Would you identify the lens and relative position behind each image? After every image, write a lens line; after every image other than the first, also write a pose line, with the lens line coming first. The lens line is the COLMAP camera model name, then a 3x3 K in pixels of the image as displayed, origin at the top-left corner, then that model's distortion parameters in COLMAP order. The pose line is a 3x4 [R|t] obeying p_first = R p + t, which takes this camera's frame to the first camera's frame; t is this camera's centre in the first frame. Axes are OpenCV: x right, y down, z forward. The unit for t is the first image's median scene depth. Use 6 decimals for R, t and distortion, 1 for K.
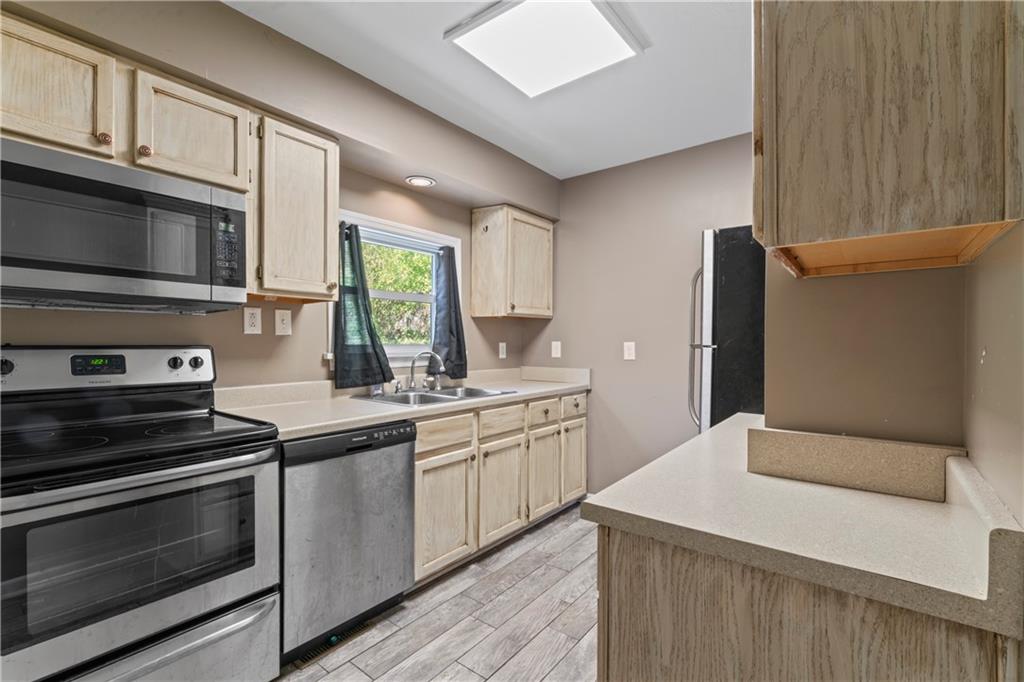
lens RADIAL K [[458.3, 0, 512.0], [0, 458.3, 341.0], [0, 0, 1]] dist [-0.000391, -0.000198]
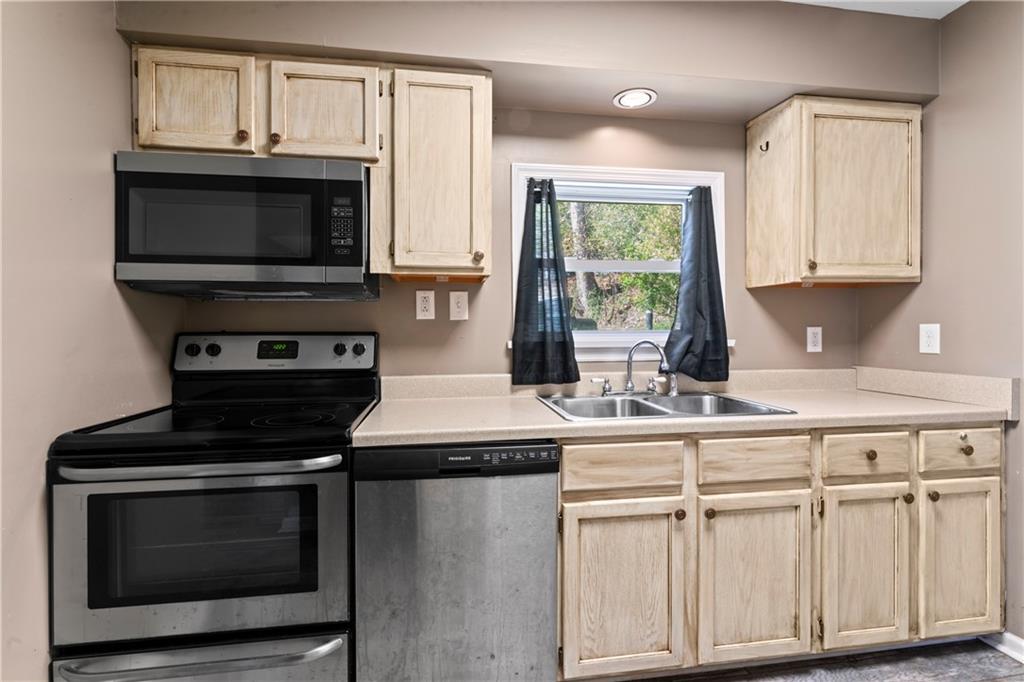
lens RADIAL K [[467.1, 0, 510.5], [0, 467.1, 334.0], [0, 0, 1]] dist [-0.002405, -0.000330]
pose [[0.720928, -0.001199, -0.693009, 0.168194], [0.008513, 0.999938, 0.007125, 0.007092], [0.692958, -0.011036, 0.720894, 0.364118]]
